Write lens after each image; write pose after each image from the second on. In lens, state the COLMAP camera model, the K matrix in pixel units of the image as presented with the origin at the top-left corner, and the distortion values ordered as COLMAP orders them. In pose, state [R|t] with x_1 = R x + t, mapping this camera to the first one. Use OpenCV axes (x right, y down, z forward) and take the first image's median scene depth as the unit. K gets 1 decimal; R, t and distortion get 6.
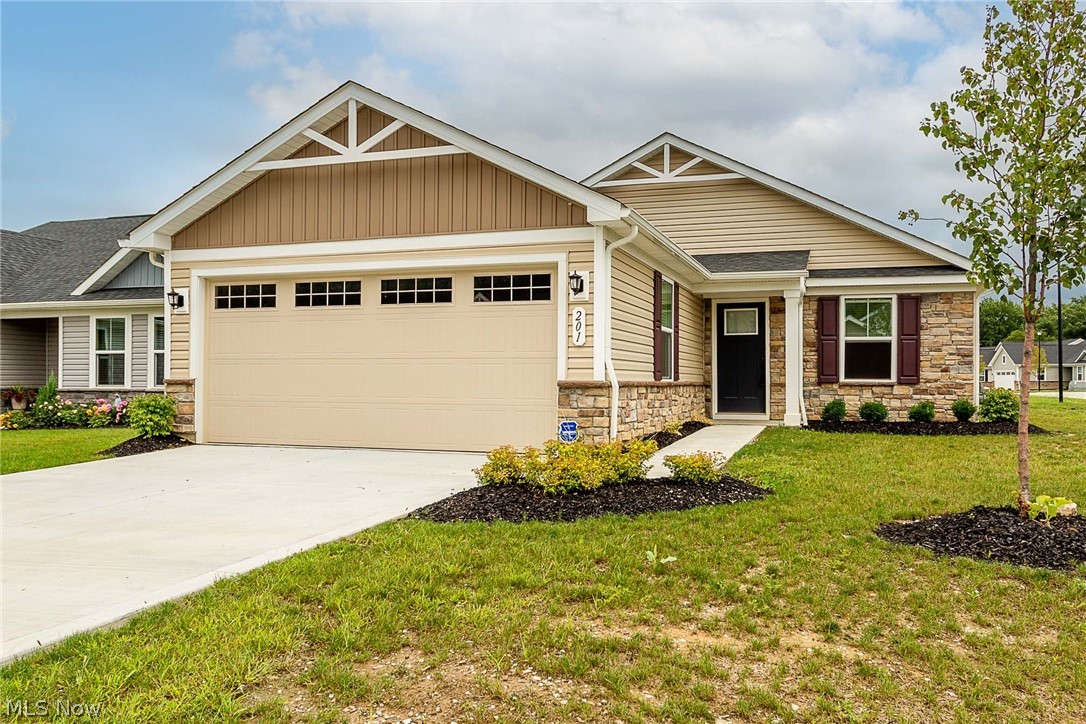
lens RADIAL K [[676.5, 0, 611.0], [0, 676.5, 378.7], [0, 0, 1]] dist [0.001761, 0.000080]
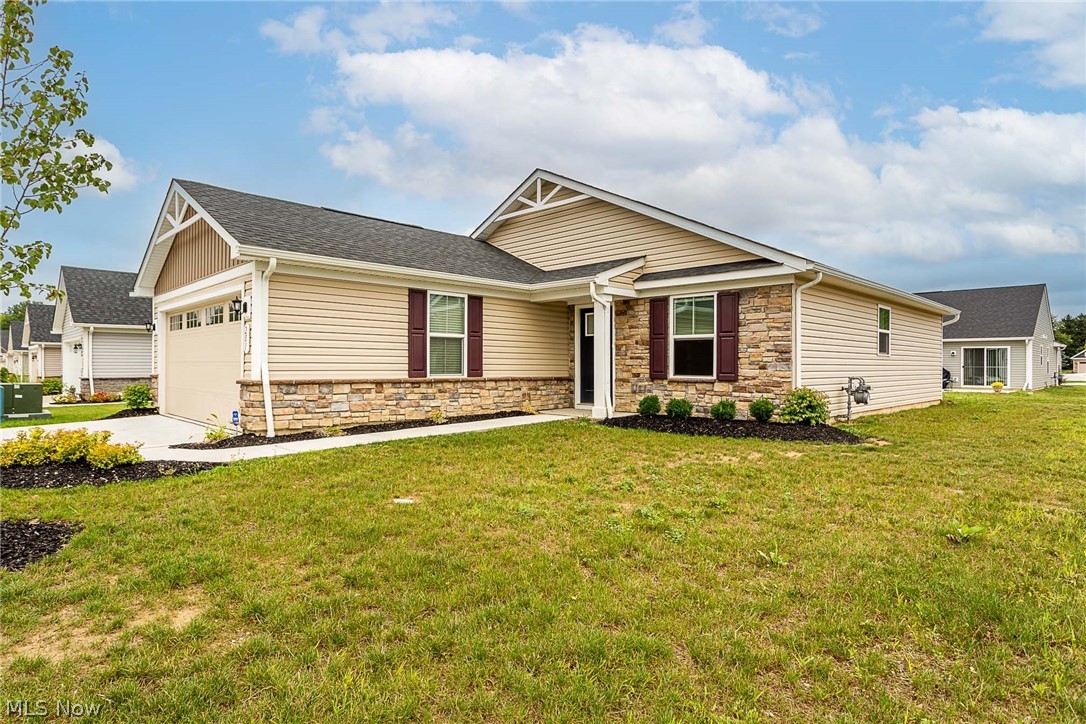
lens RADIAL K [[510.3, 0, 549.3], [0, 510.3, 366.8], [0, 0, 1]] dist [0.002576, 0.000666]
pose [[0.898112, 0.000846, -0.439765, 0.543460], [-0.000912, 1.000000, 0.000061, -0.013173], [0.439765, 0.000347, 0.898113, 0.214922]]
